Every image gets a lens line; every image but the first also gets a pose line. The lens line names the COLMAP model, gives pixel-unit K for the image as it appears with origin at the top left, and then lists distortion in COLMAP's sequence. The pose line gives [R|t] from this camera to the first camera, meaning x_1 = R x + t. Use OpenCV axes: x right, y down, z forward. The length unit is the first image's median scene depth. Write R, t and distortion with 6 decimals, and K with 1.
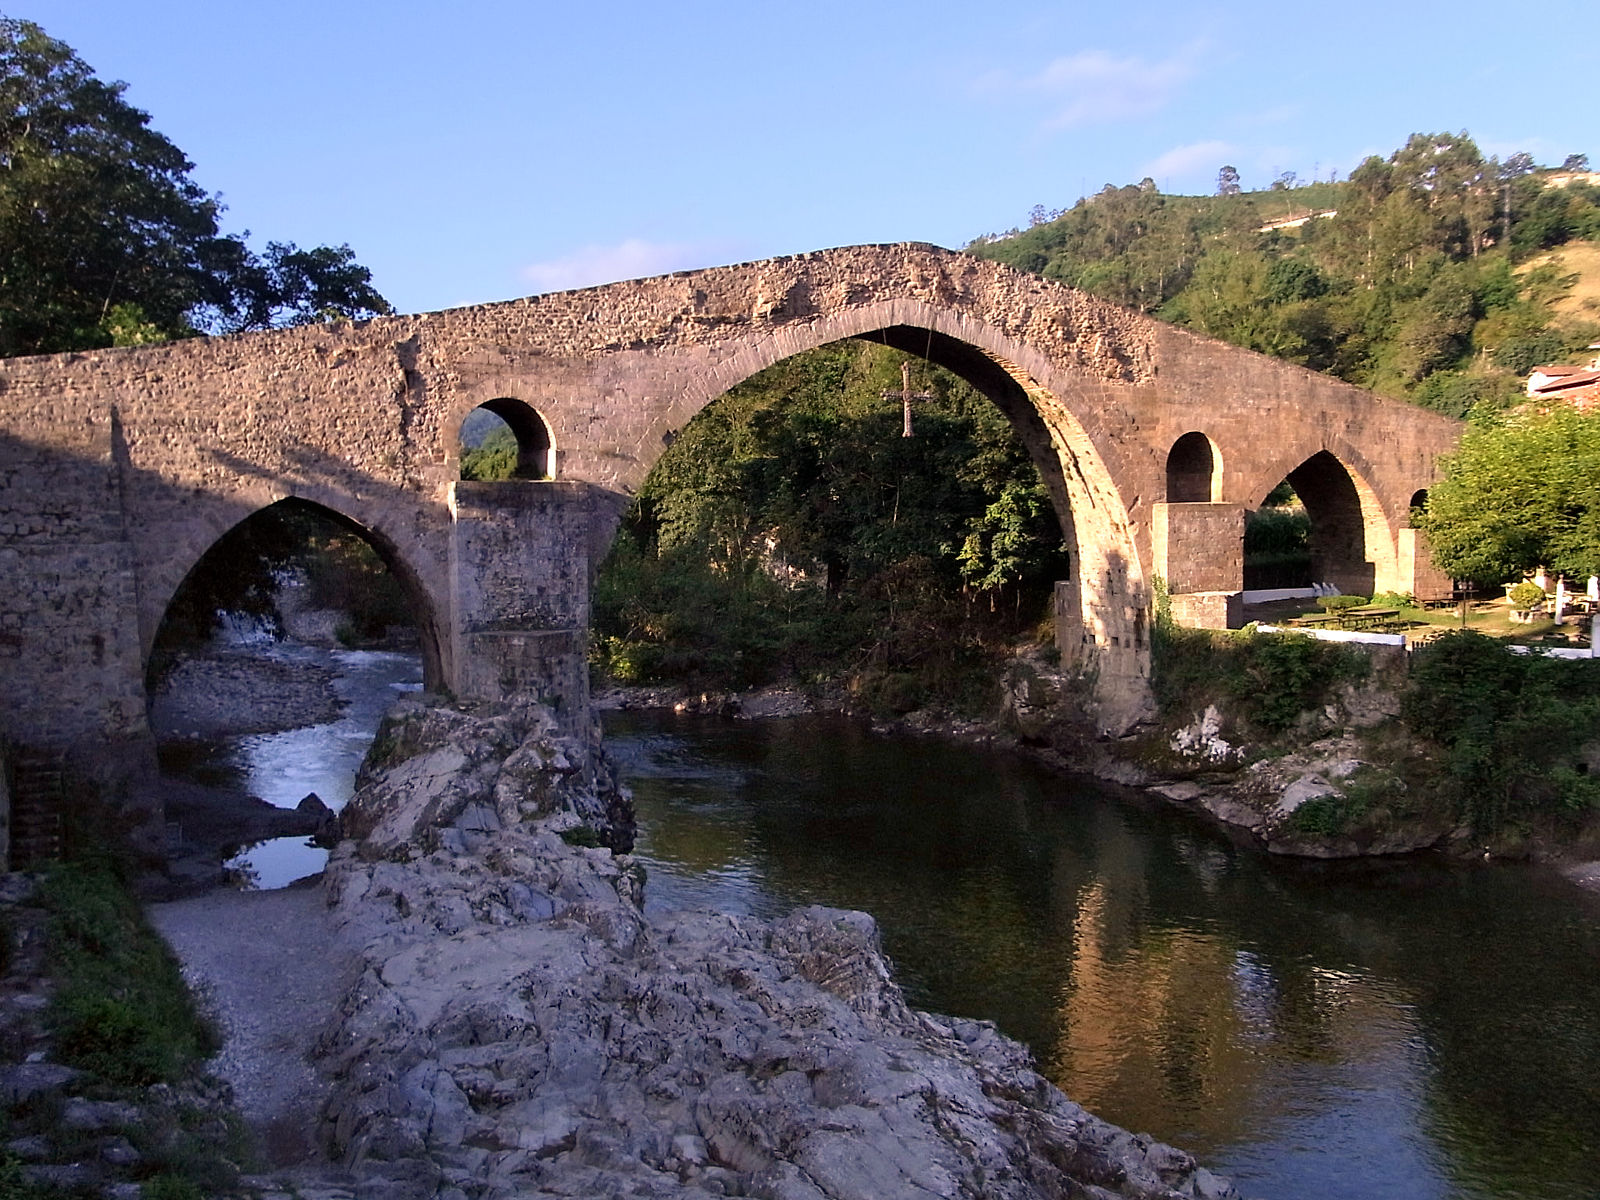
lens RADIAL K [[1460.7, 0, 844.1], [0, 1460.7, 606.4], [0, 0, 1]] dist [-0.006537, -0.029383]
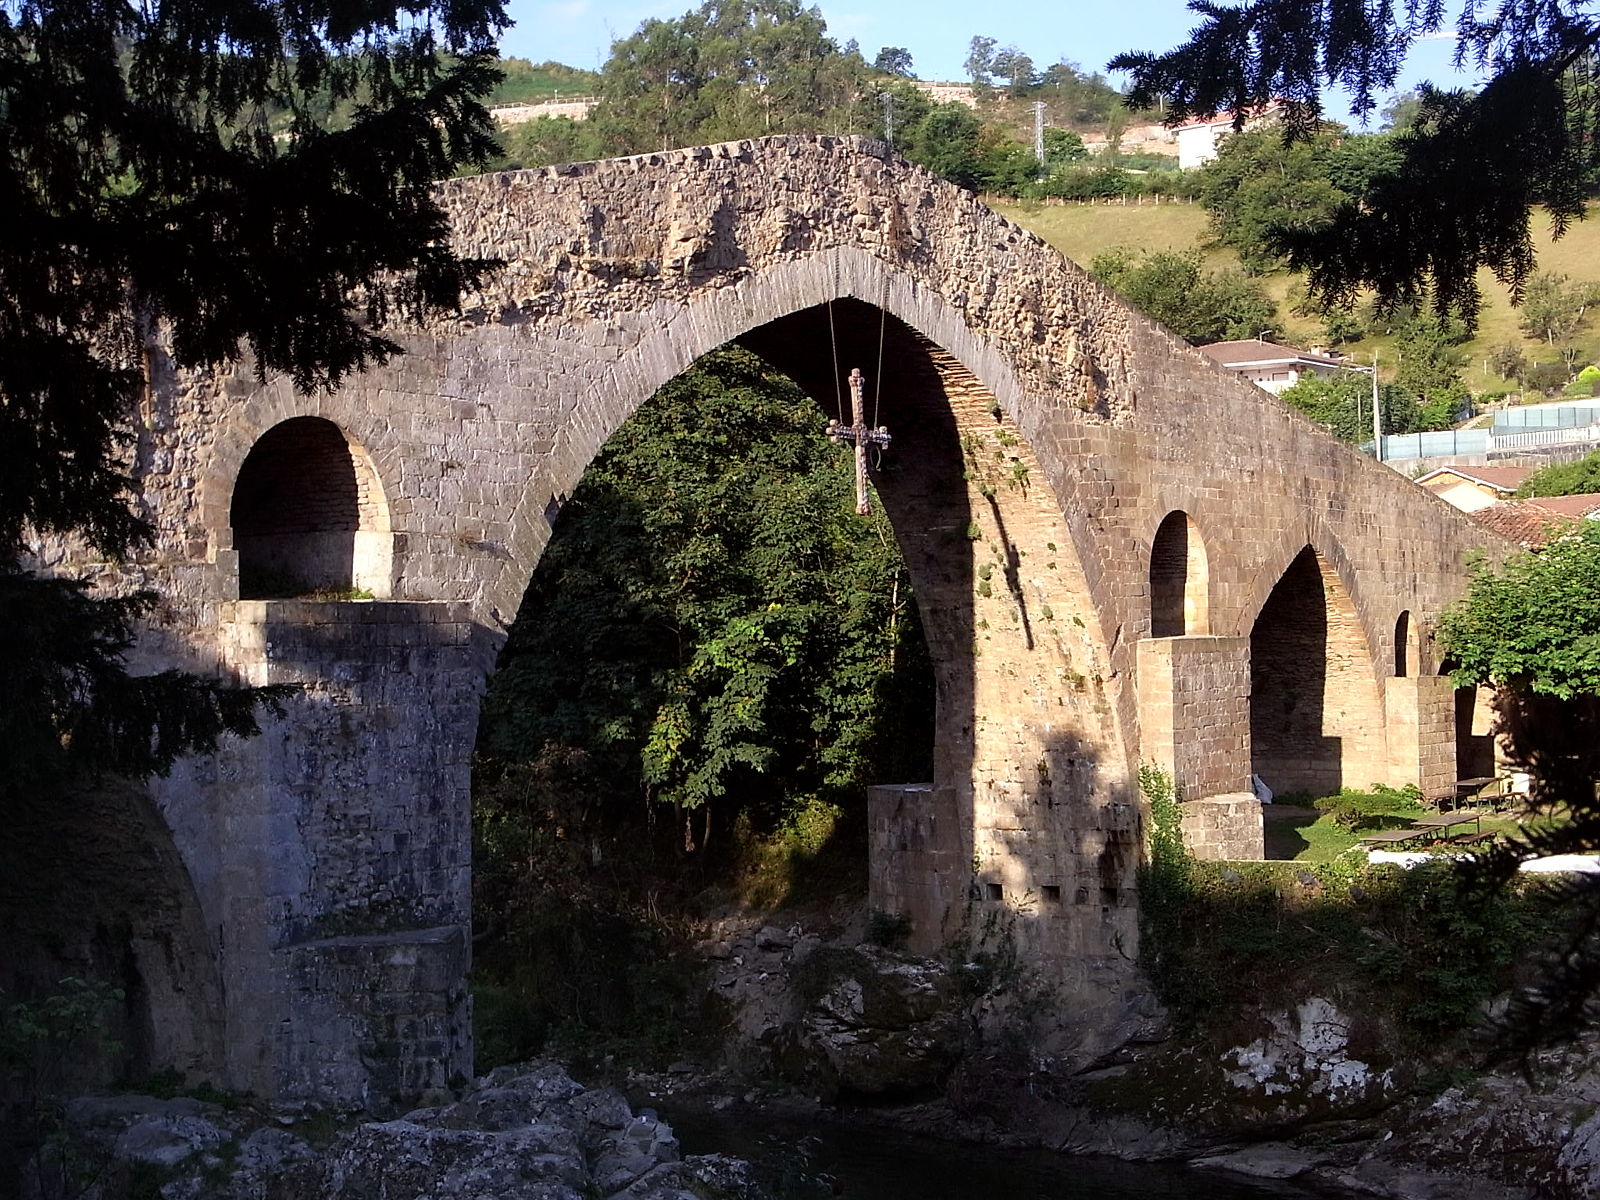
lens RADIAL K [[2789.7, 0, 799.1], [0, 2789.7, 646.9], [0, 0, 1]] dist [0.145843, -0.082060]
pose [[0.872068, -0.009560, 0.489291, -0.416671], [0.042285, 0.997542, -0.055875, -0.013842], [-0.487554, 0.069417, 0.870329, 0.143632]]
